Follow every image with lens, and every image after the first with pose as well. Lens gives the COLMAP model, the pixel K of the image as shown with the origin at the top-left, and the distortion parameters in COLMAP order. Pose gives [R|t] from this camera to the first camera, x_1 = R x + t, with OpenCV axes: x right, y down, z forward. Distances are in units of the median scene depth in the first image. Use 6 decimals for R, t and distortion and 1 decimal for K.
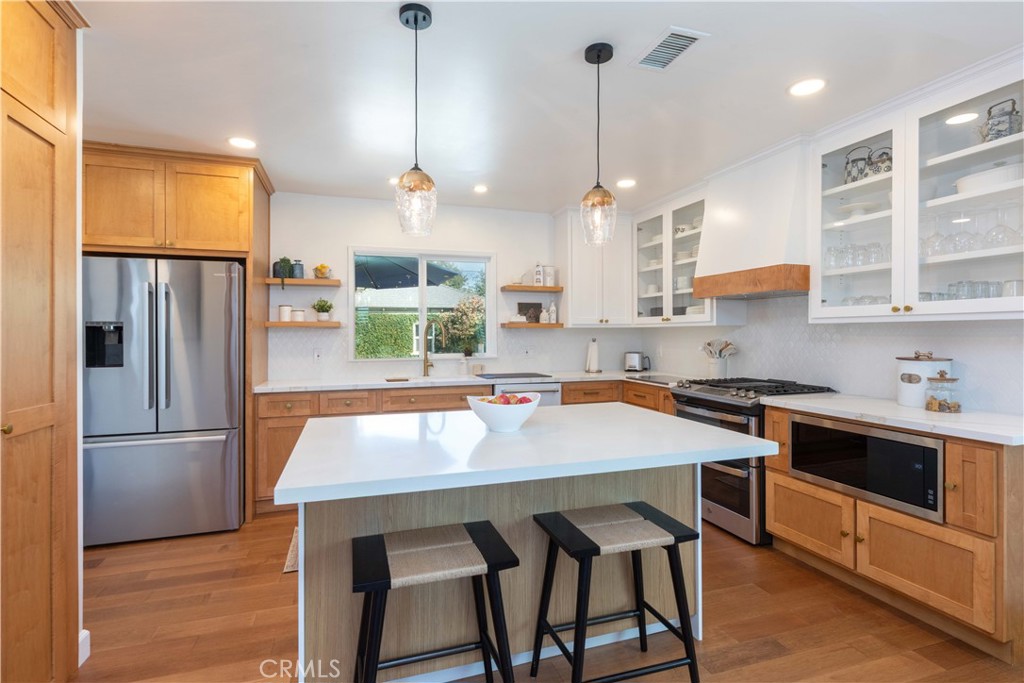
lens RADIAL K [[485.2, 0, 497.2], [0, 485.2, 335.0], [0, 0, 1]] dist [0.002904, -0.000124]
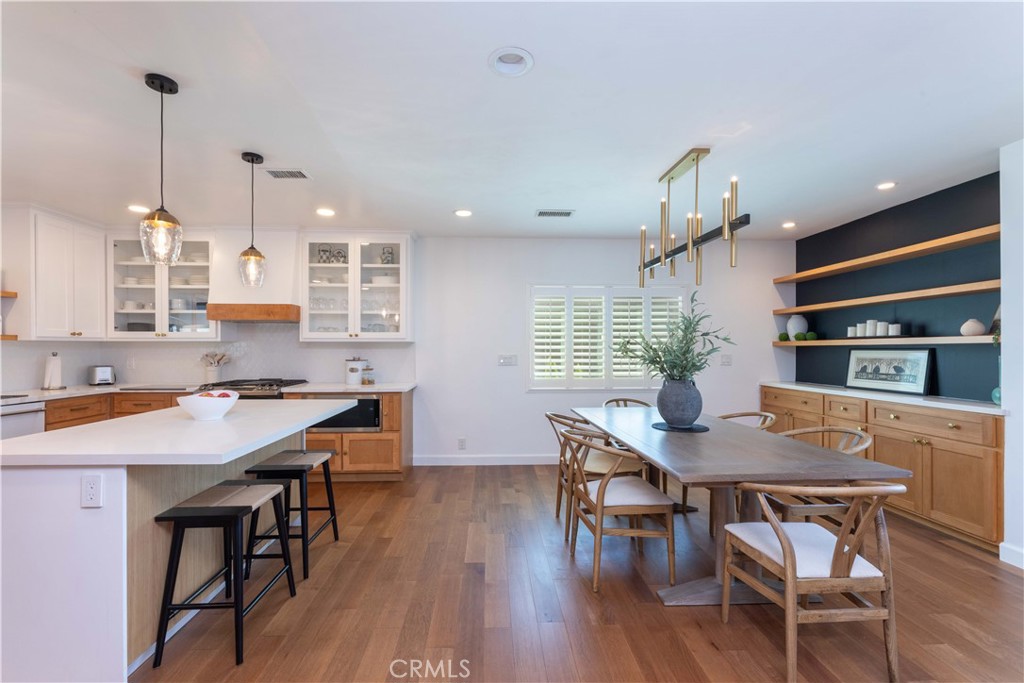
lens RADIAL K [[435.4, 0, 514.3], [0, 435.4, 347.8], [0, 0, 1]] dist [0.000891, 0.000037]
pose [[0.245453, 0.001563, 0.969407, -0.564750], [0.000303, 0.999999, -0.001689, 0.000493], [-0.969408, 0.000708, 0.245452, -0.062402]]
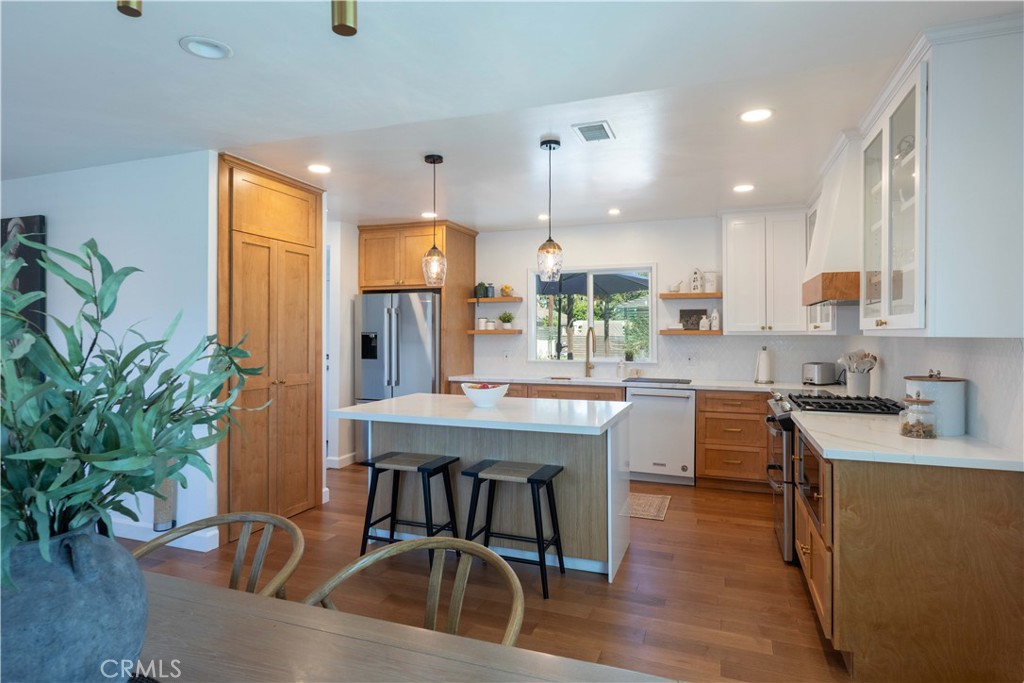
lens RADIAL K [[566.1, 0, 492.7], [0, 566.1, 333.4], [0, 0, 1]] dist [0.001062, 0.000201]
pose [[0.773008, 0.002998, -0.634390, 0.708374], [-0.004359, 0.999990, -0.000586, -0.021549], [0.634382, 0.003218, 0.773013, -0.230374]]
